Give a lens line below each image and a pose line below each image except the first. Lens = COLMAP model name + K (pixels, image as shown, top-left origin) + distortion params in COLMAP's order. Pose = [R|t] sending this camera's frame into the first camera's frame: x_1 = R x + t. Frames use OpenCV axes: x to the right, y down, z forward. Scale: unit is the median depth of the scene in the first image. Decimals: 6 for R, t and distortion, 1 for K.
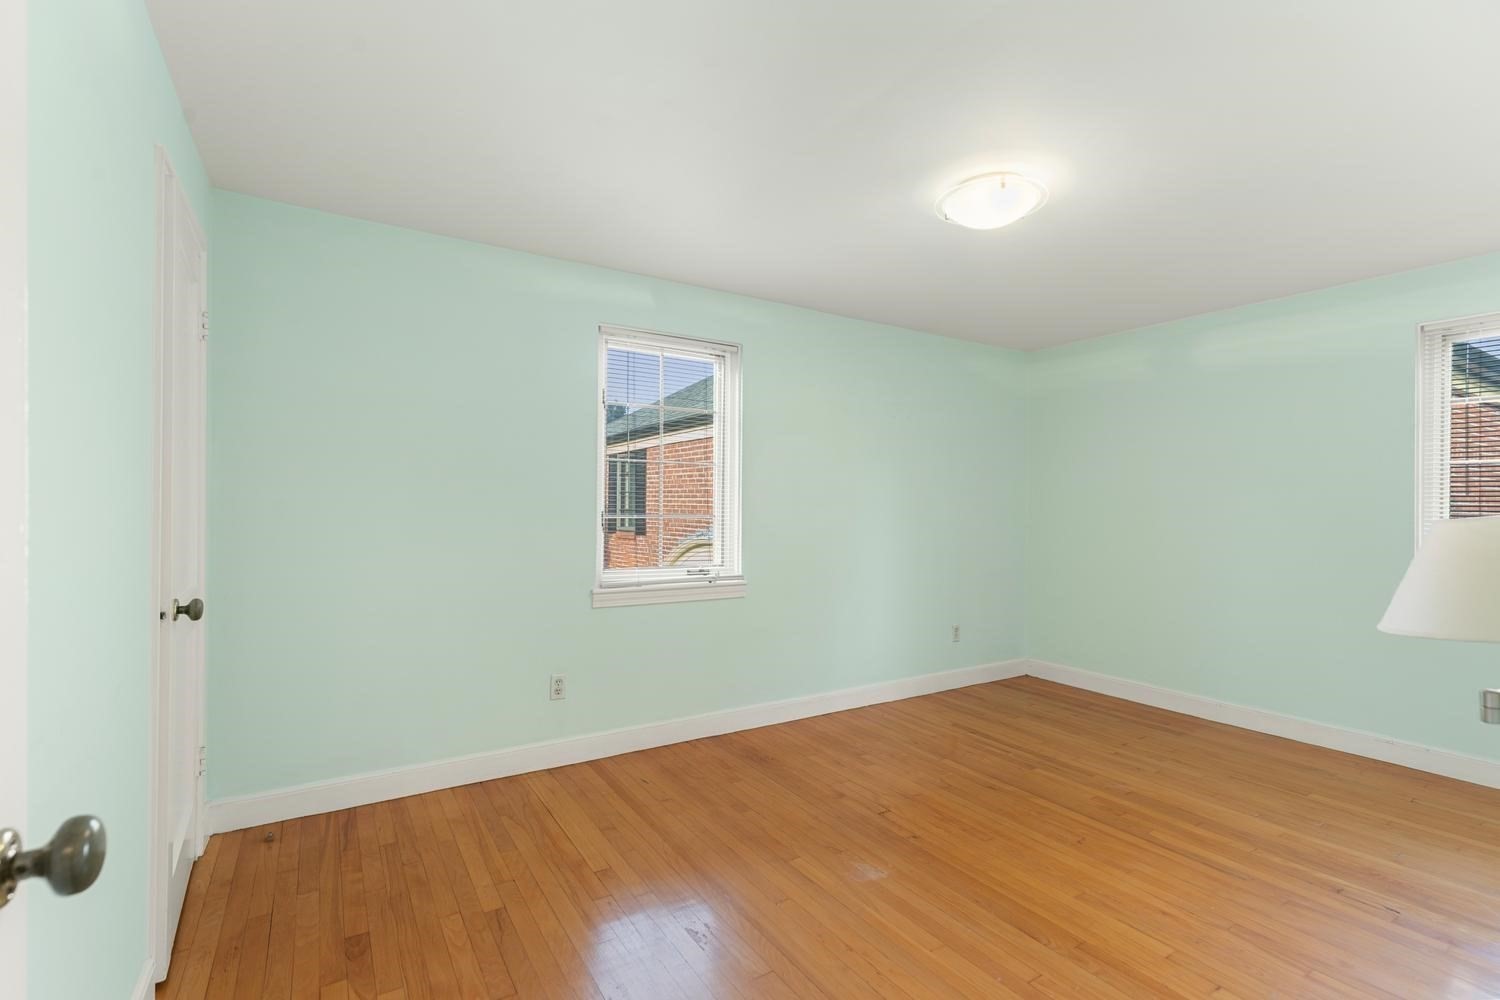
lens RADIAL K [[700.7, 0, 747.6], [0, 700.7, 497.5], [0, 0, 1]] dist [0.005425, -0.001368]
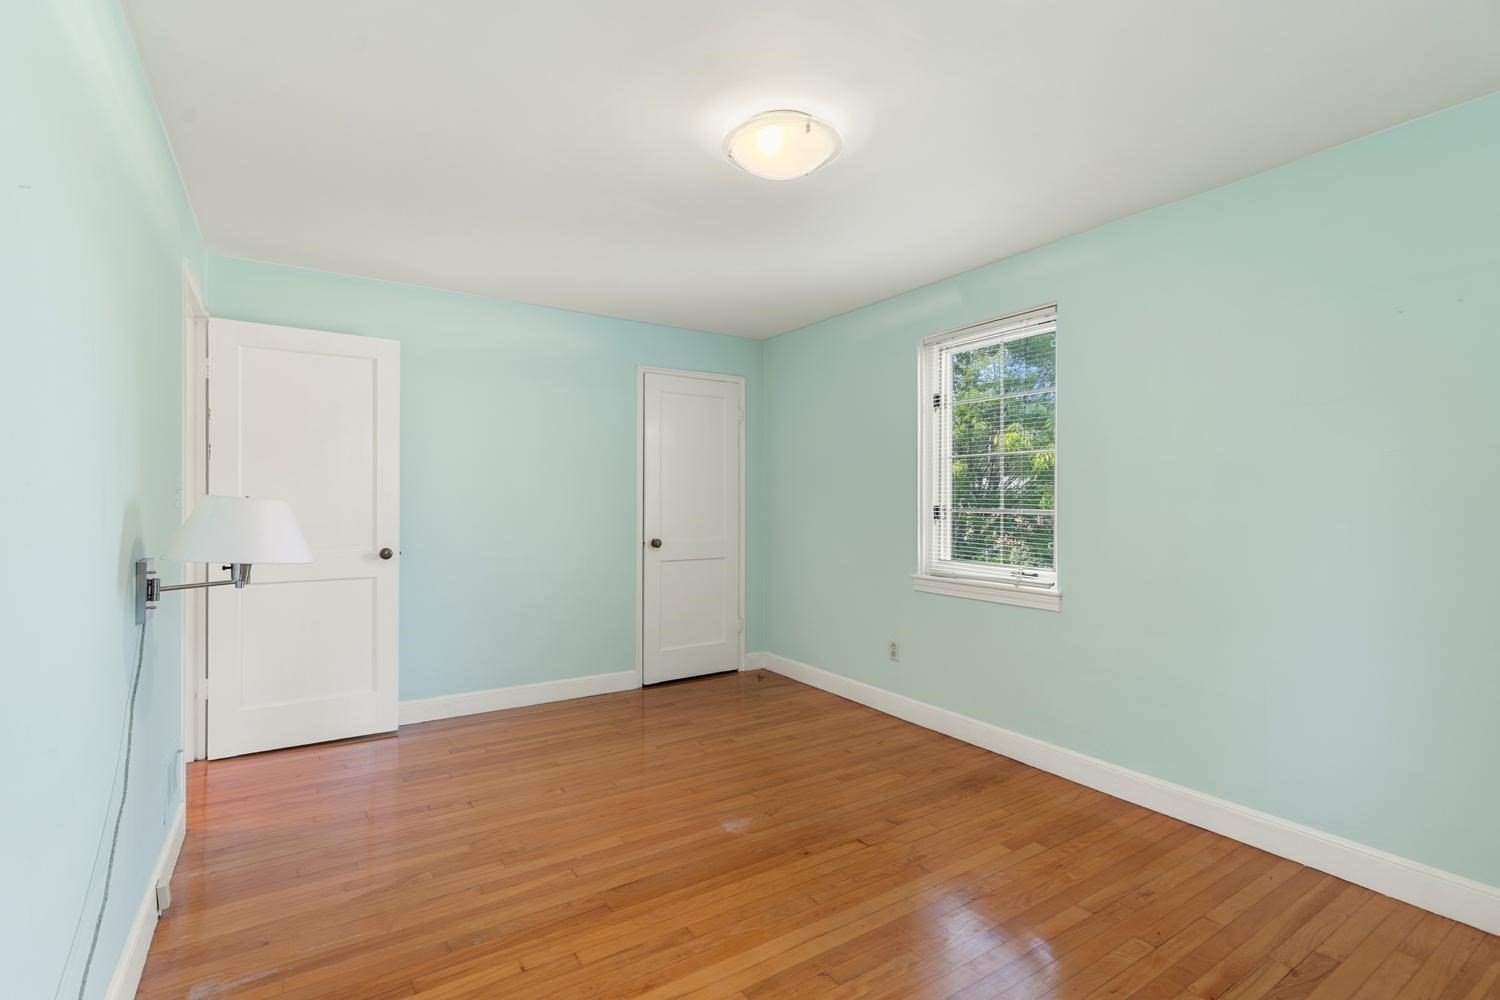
lens RADIAL K [[700.7, 0, 747.6], [0, 700.7, 503.5], [0, 0, 1]] dist [0.005425, -0.001368]
pose [[0.009085, -0.002403, -0.999956, 0.925865], [0.001509, 0.999996, -0.002390, 0.019768], [0.999958, -0.001488, 0.009088, 0.726896]]
